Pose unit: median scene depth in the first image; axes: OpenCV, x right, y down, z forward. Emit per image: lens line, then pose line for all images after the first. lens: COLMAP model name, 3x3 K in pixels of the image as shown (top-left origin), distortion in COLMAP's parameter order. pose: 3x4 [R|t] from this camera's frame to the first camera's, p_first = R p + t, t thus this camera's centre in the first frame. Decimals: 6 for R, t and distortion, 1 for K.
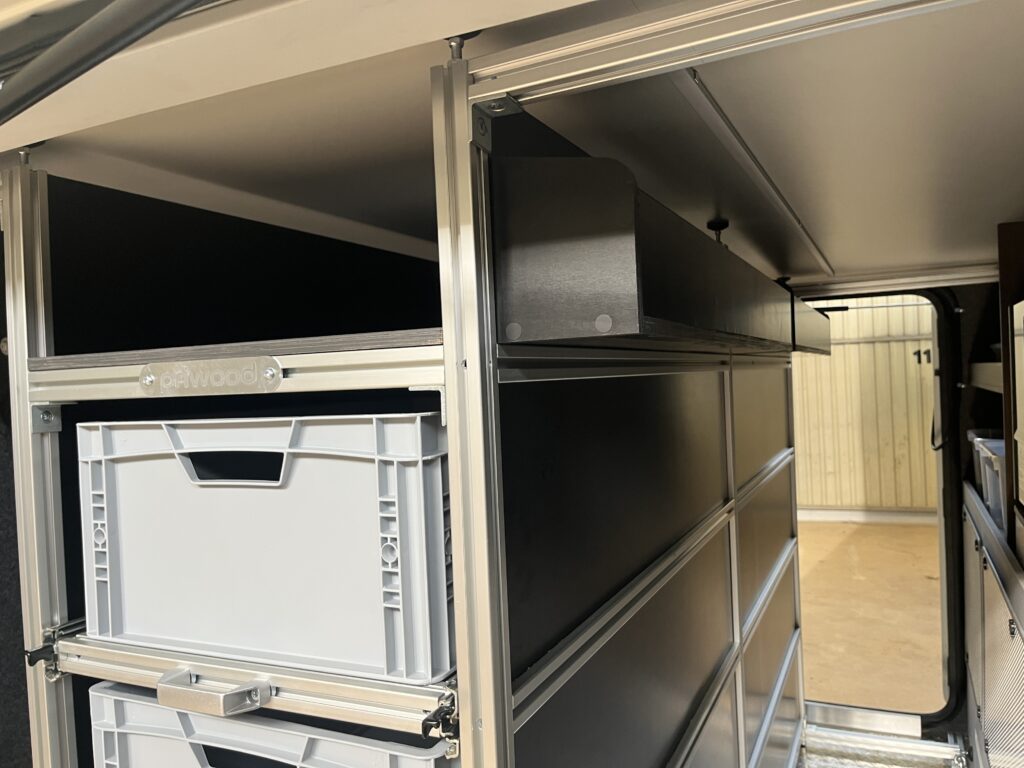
lens RADIAL K [[784.9, 0, 514.7], [0, 784.9, 382.1], [0, 0, 1]] dist [0.063121, -0.091527]
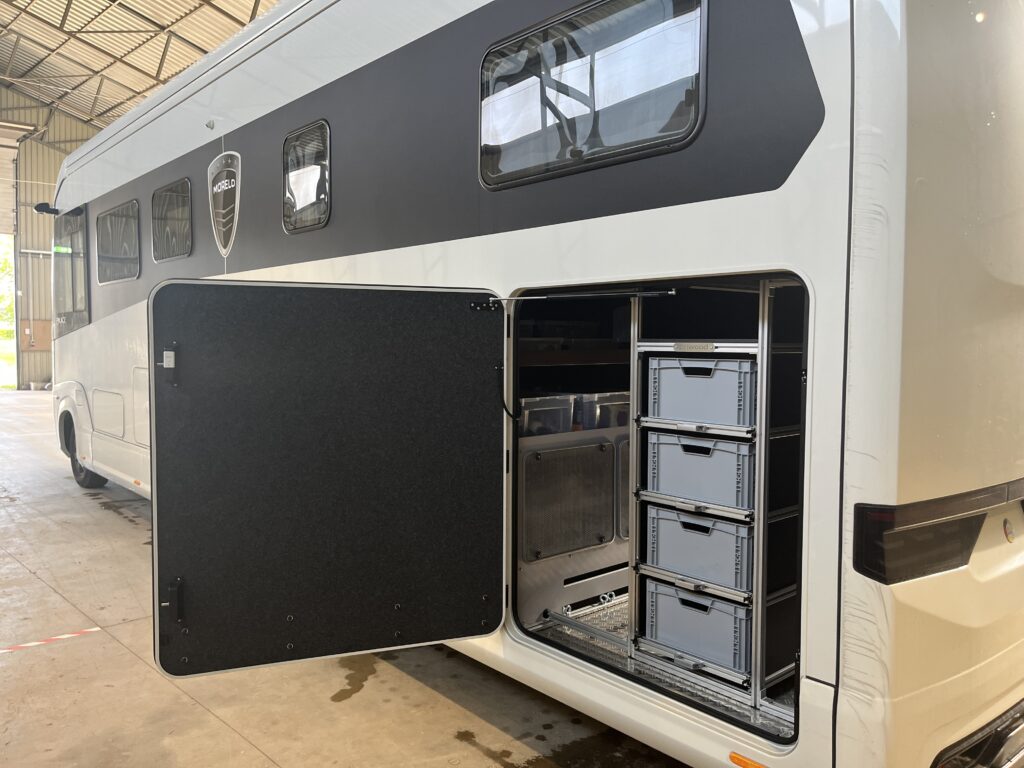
lens RADIAL K [[784.9, 0, 518.2], [0, 784.9, 382.4], [0, 0, 1]] dist [0.063121, -0.091527]
pose [[0.925000, 0.076209, -0.372246, 0.272163], [-0.060378, 0.996713, 0.054022, 0.008529], [0.375139, -0.027495, 0.926561, -3.010436]]
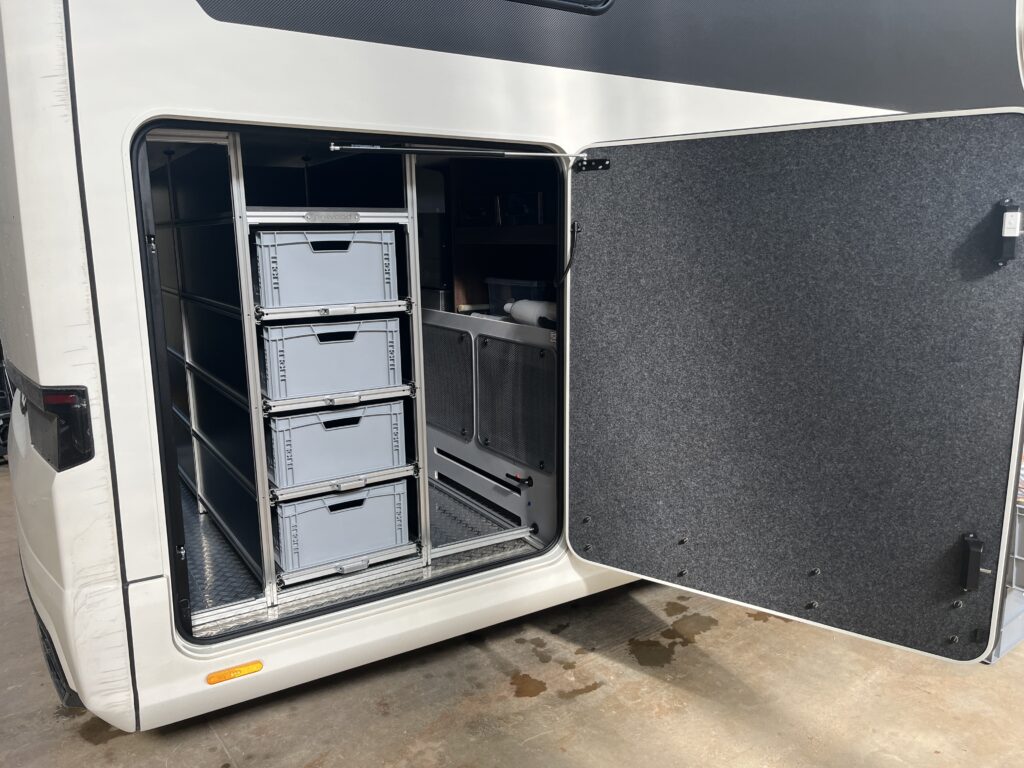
lens RADIAL K [[784.9, 0, 508.8], [0, 784.9, 383.9], [0, 0, 1]] dist [0.063121, -0.091527]
pose [[0.527198, -0.121338, 0.841034, -2.984050], [-0.002578, 0.989519, 0.144377, 0.213738], [-0.849738, -0.078284, 0.521360, -1.458360]]
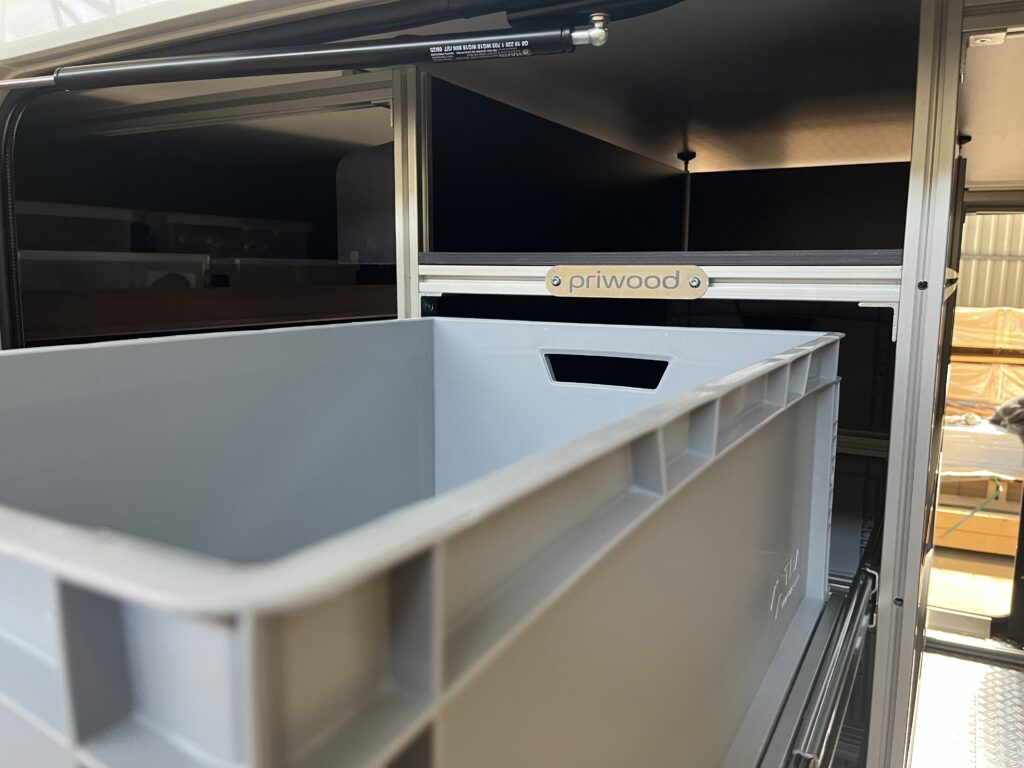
lens RADIAL K [[784.9, 0, 510.5], [0, 784.9, 386.2], [0, 0, 1]] dist [0.063121, -0.091527]
pose [[0.996660, 0.065152, -0.049236, -0.503719], [-0.058519, 0.990318, 0.125881, 0.010236], [0.056960, -0.122579, 0.990823, -0.116599]]
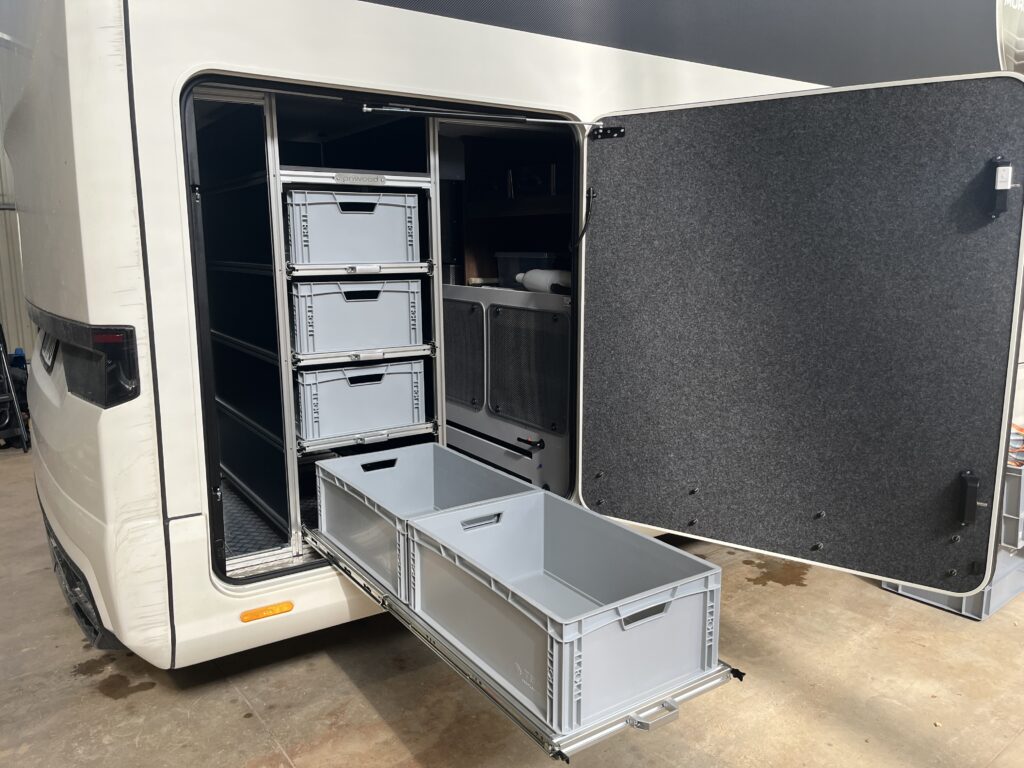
lens RADIAL K [[784.9, 0, 515.2], [0, 784.9, 373.7], [0, 0, 1]] dist [0.063121, -0.091527]
pose [[0.501699, -0.100944, 0.859132, -3.229719], [-0.009991, 0.992426, 0.122439, 0.425808], [-0.864984, -0.070011, 0.496891, -1.410635]]
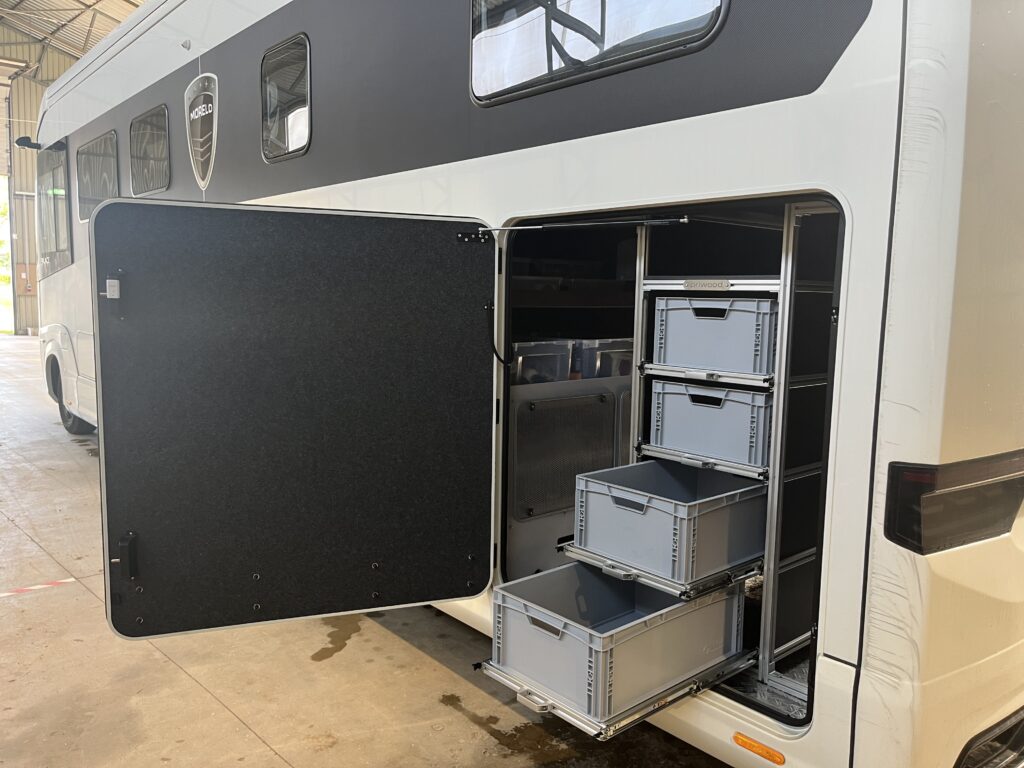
lens RADIAL K [[784.9, 0, 519.2], [0, 784.9, 384.0], [0, 0, 1]] dist [0.063121, -0.091527]
pose [[0.921924, 0.111996, -0.370829, 0.183714], [-0.074575, 0.990700, 0.113804, 0.093974], [0.380126, -0.077264, 0.921702, -2.594542]]
